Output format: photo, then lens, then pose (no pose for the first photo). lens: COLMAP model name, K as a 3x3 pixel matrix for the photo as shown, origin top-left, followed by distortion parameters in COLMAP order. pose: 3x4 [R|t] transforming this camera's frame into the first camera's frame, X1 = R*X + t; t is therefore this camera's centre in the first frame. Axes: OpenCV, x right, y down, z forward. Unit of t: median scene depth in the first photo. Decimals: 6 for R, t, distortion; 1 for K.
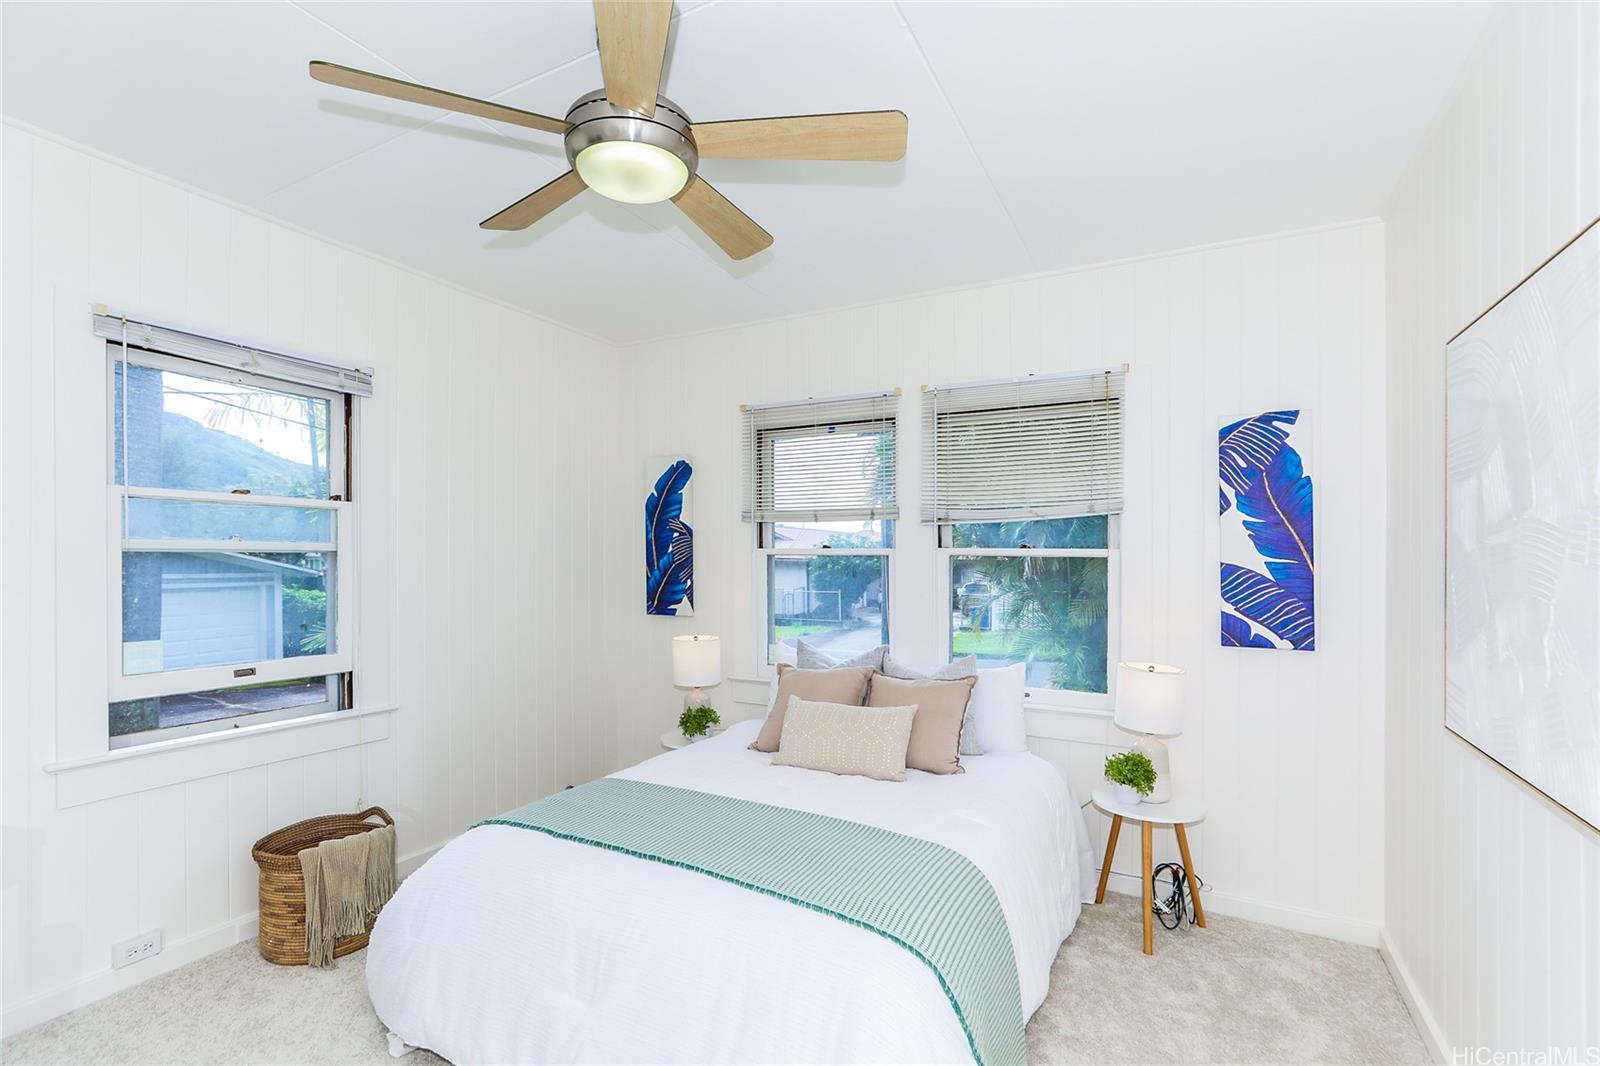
lens RADIAL K [[728.0, 0, 791.9], [0, 728.0, 560.8], [0, 0, 1]] dist [-0.020323, 0.007270]
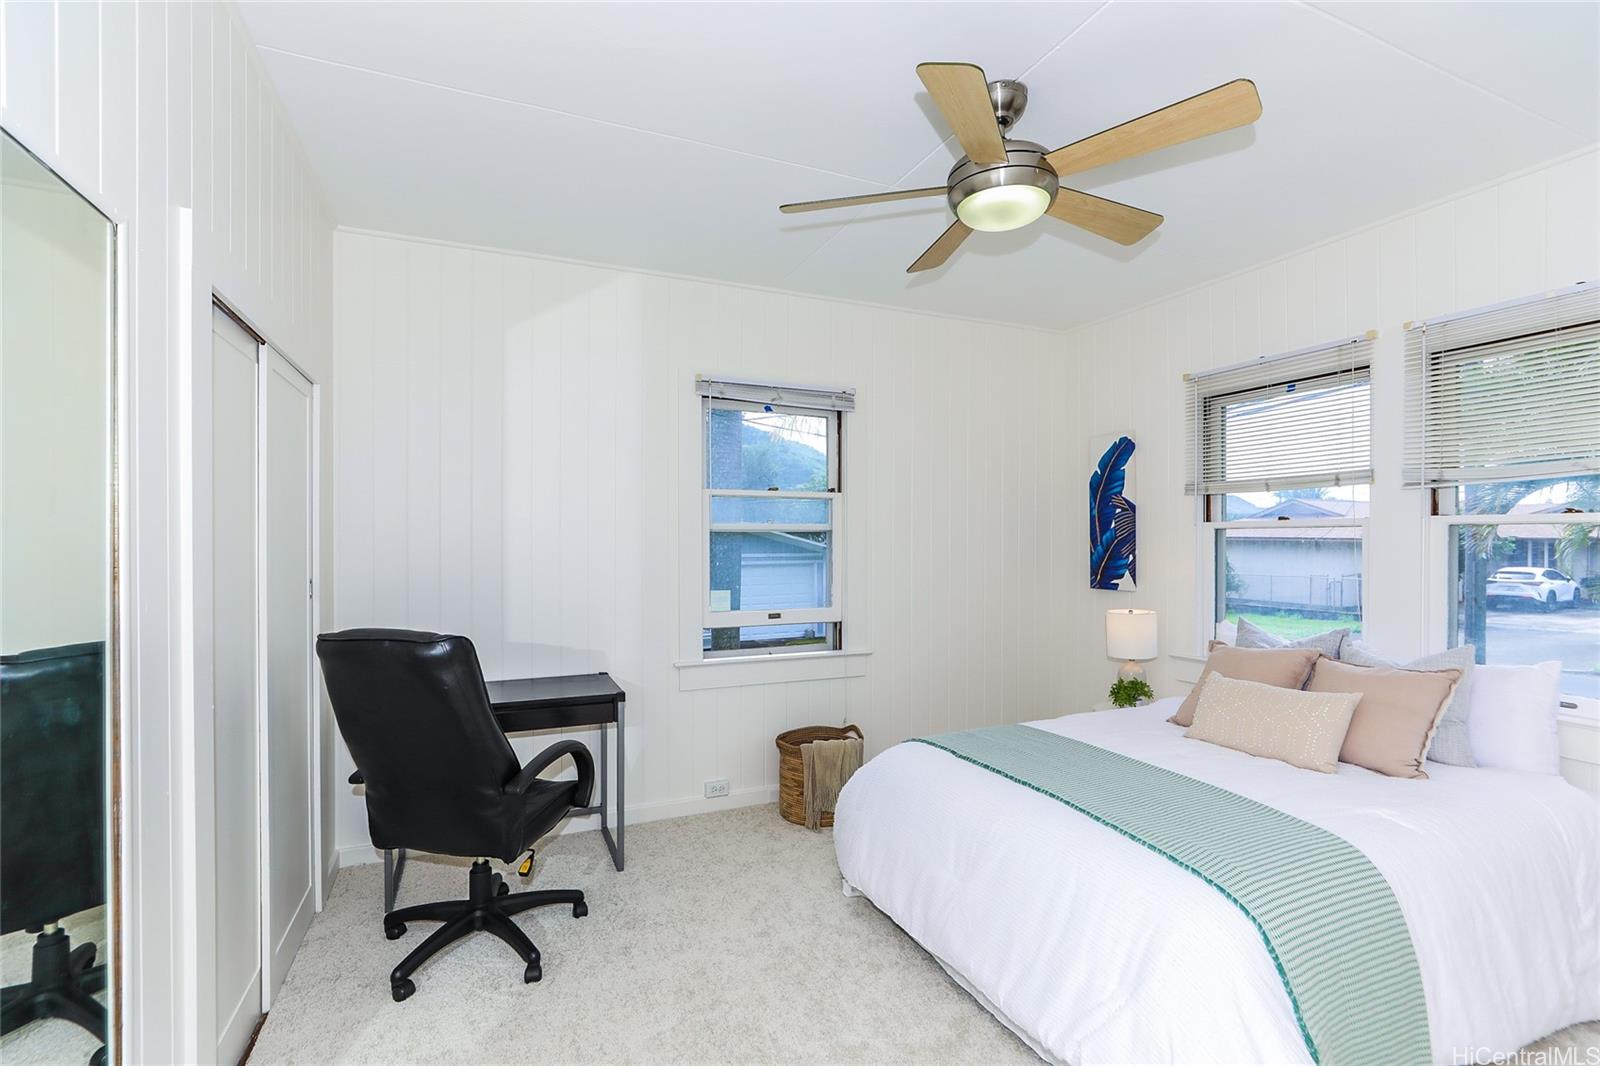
lens RADIAL K [[728.0, 0, 798.8], [0, 728.0, 538.9], [0, 0, 1]] dist [-0.020323, 0.007270]
pose [[0.786702, -0.008020, -0.617281, 0.167475], [0.003920, 0.999960, -0.007996, 0.014469], [0.617320, 0.003871, 0.786702, -0.101893]]
